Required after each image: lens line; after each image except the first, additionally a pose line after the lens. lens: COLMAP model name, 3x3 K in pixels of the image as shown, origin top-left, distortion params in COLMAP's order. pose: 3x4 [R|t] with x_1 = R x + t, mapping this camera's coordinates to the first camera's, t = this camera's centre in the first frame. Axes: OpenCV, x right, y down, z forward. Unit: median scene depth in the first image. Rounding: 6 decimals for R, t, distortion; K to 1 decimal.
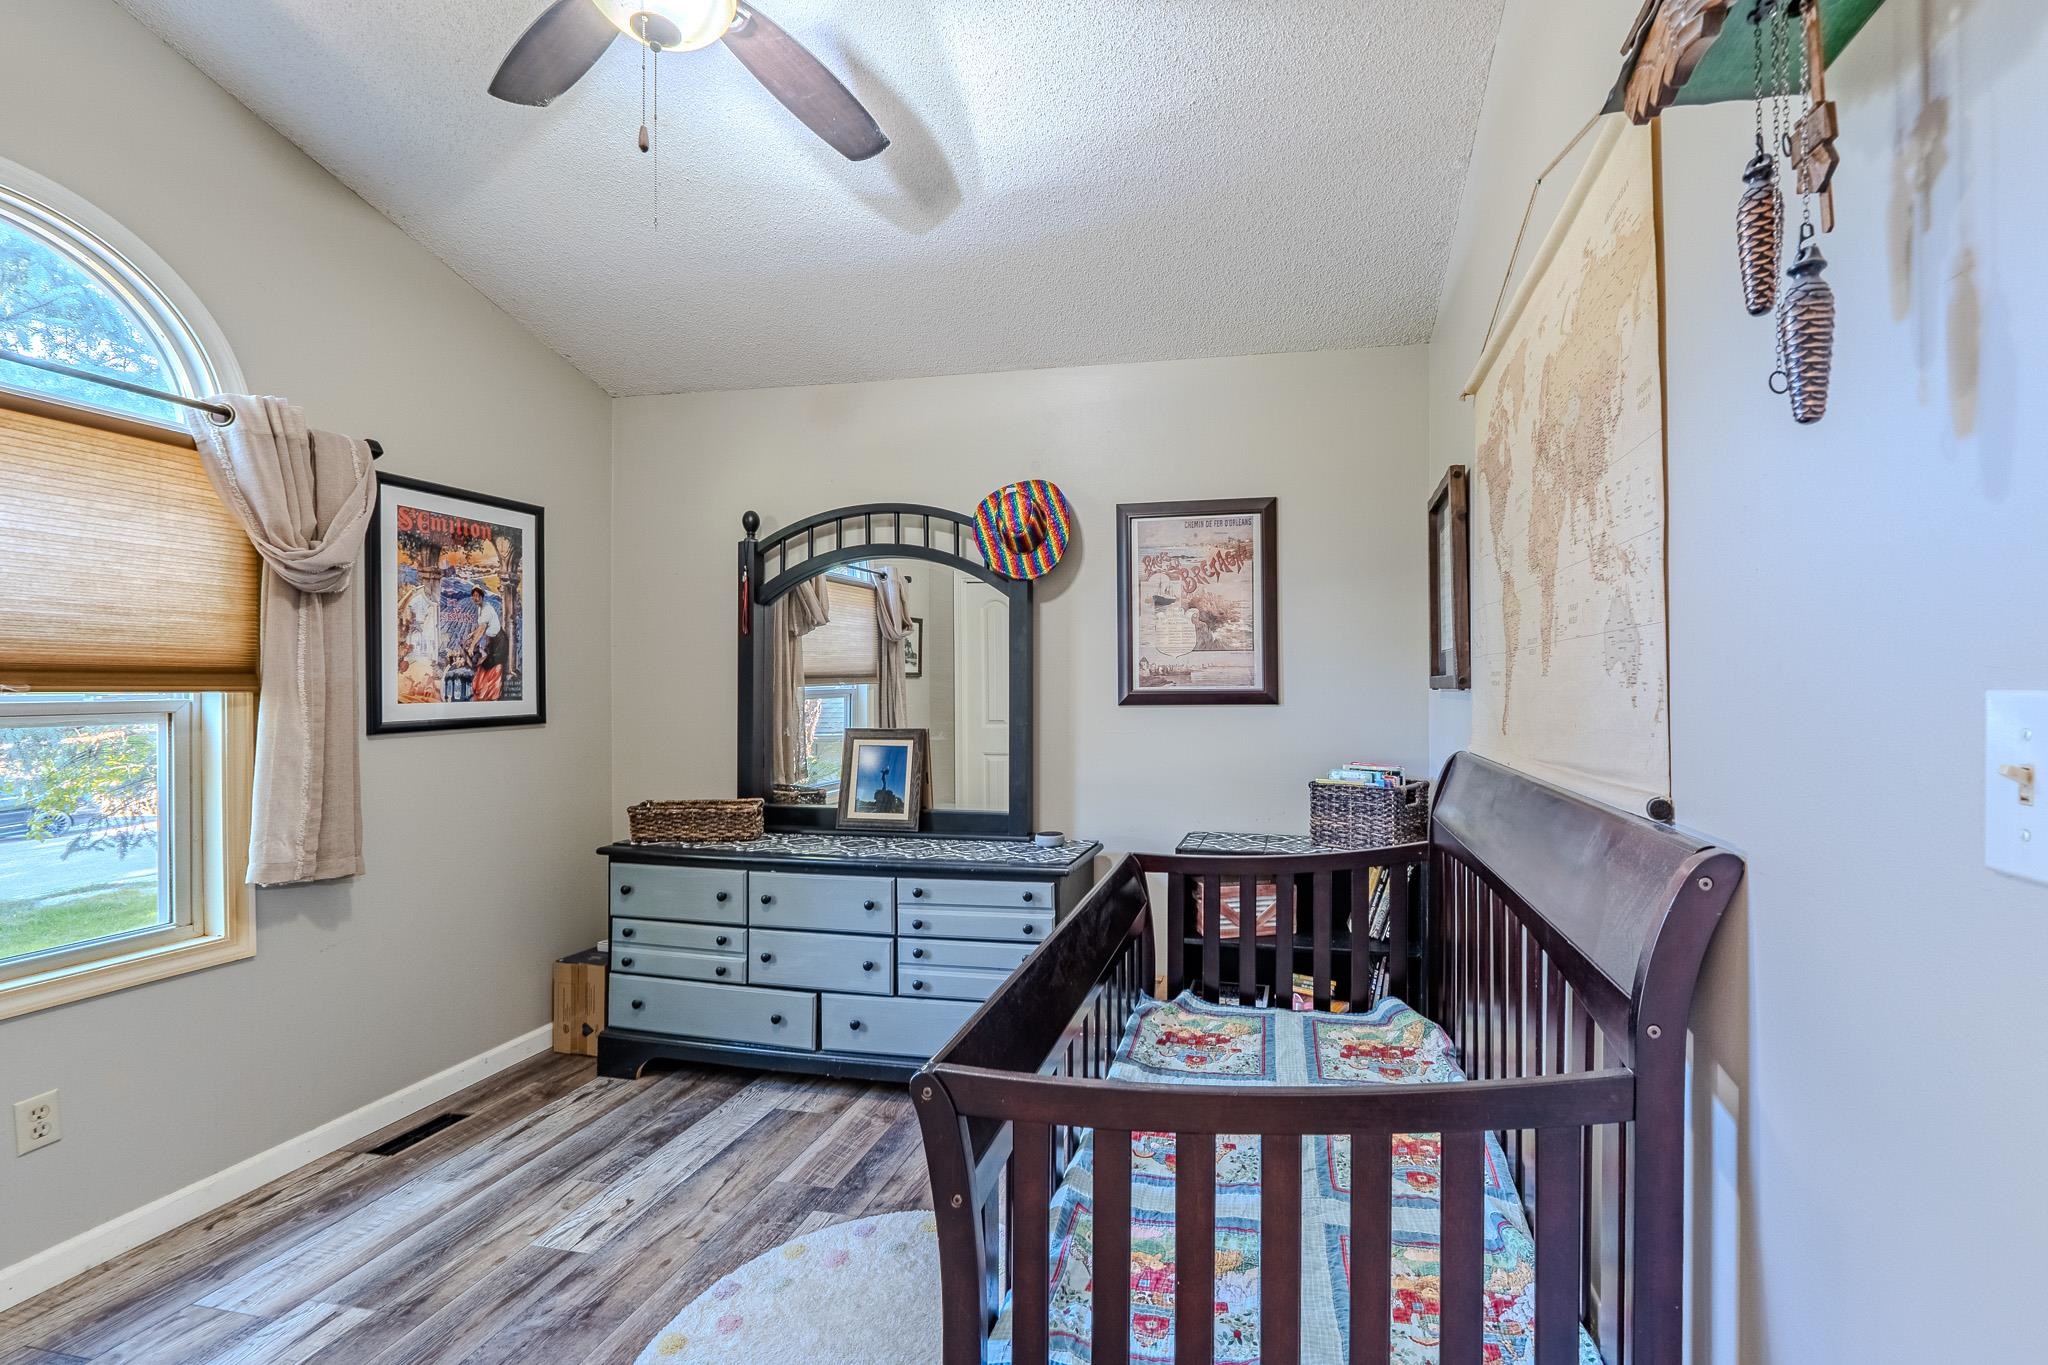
lens RADIAL K [[879.0, 0, 1030.4], [0, 879.0, 686.5], [0, 0, 1]] dist [-0.006264, -0.000375]
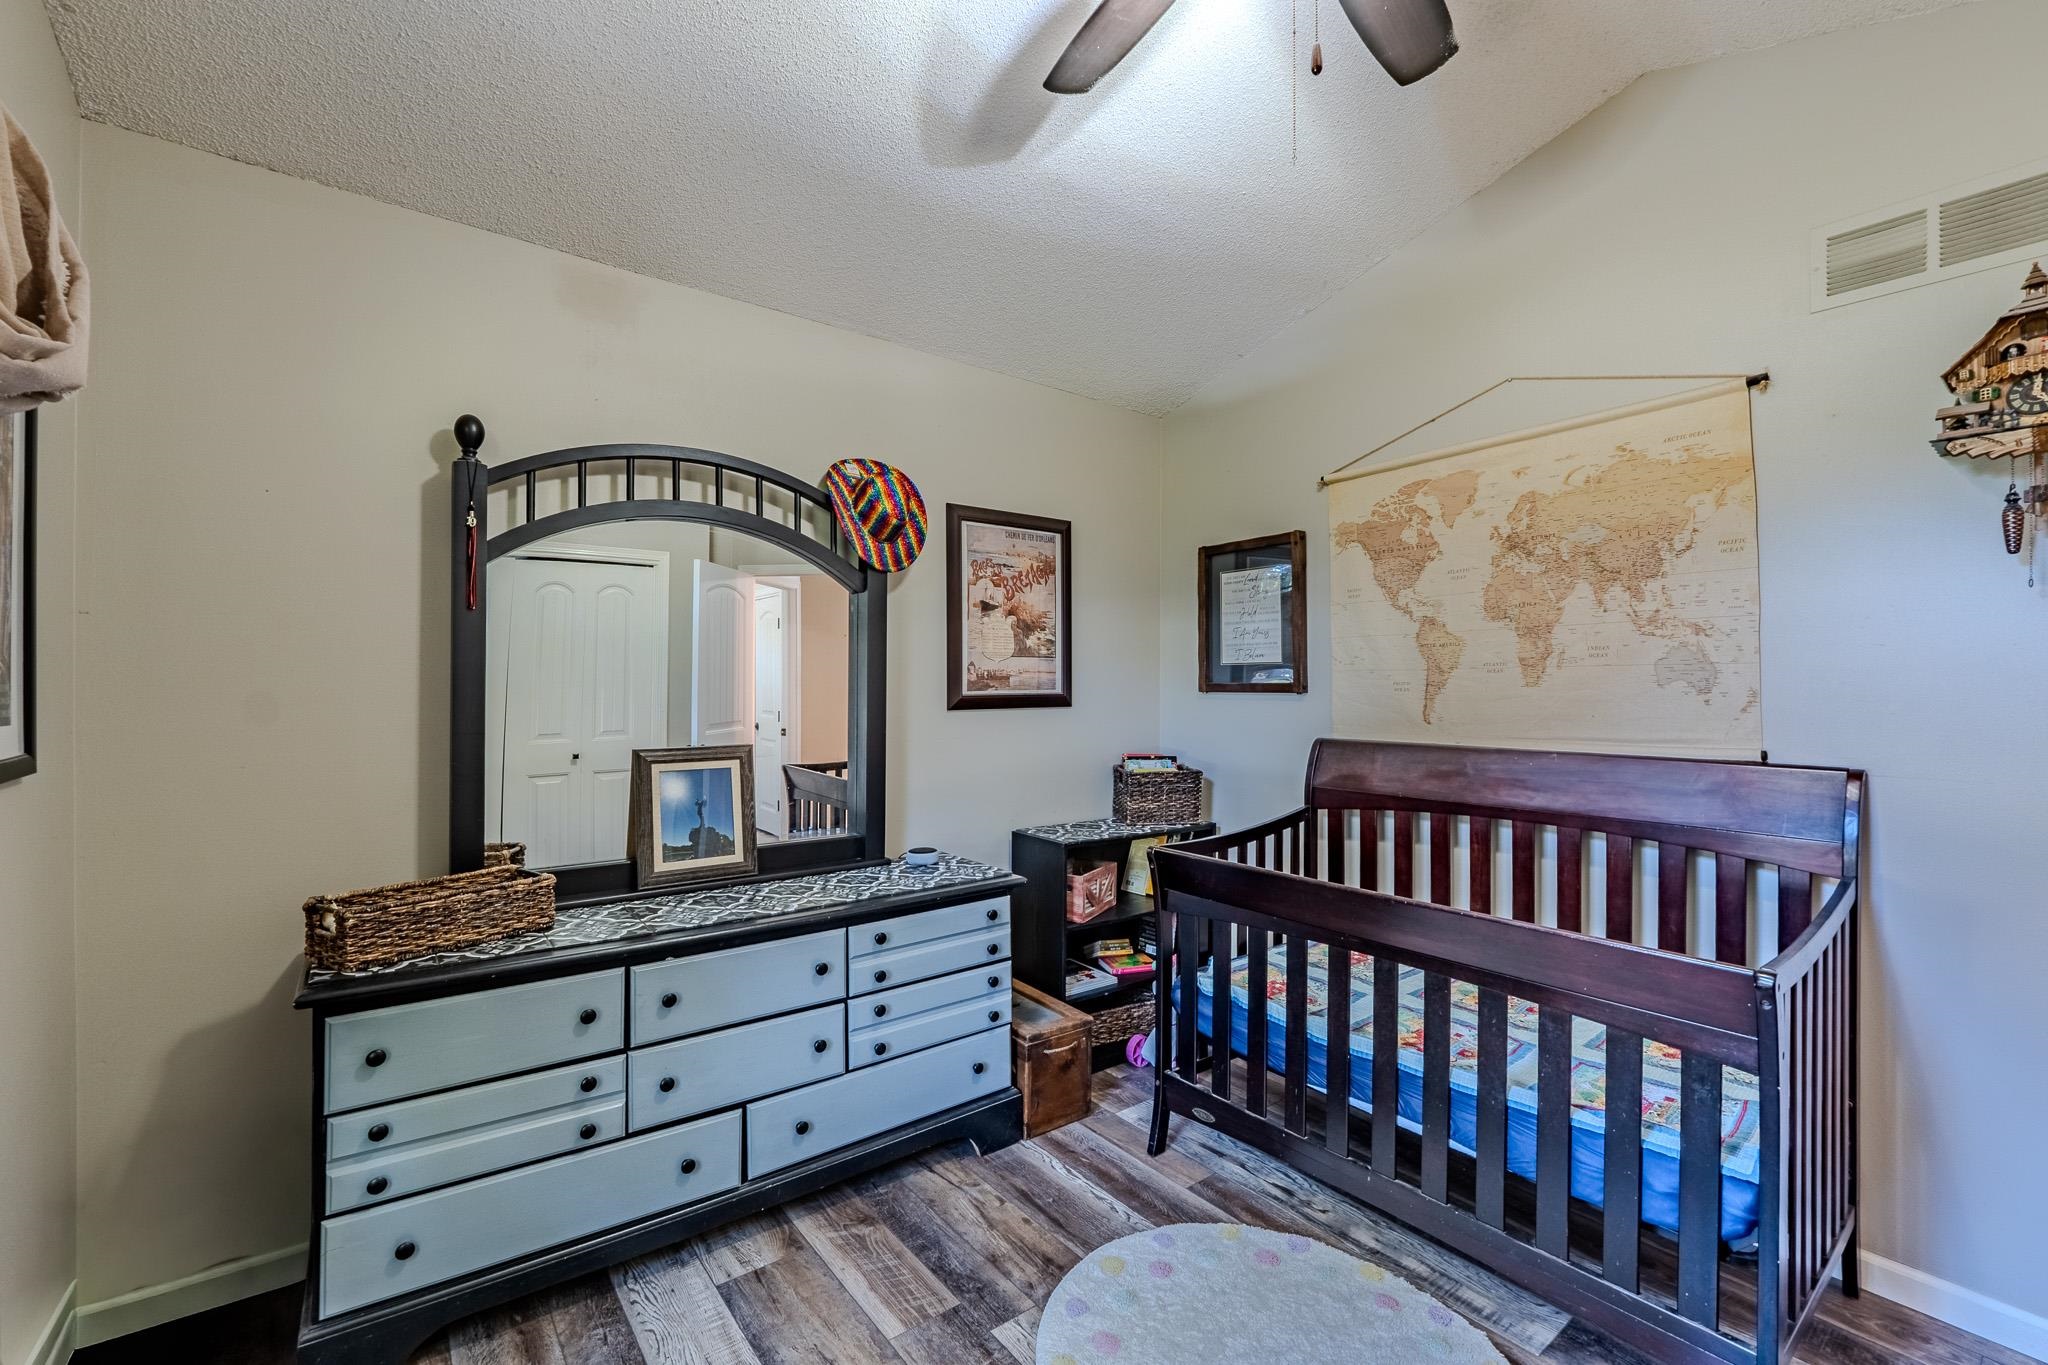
lens RADIAL K [[879.0, 0, 1030.4], [0, 879.0, 686.5], [0, 0, 1]] dist [-0.006264, -0.000375]
pose [[0.644046, -0.000266, 0.764986, -0.606259], [-0.001098, 0.999999, 0.001273, -0.006175], [-0.764986, -0.001659, 0.644045, 0.314673]]
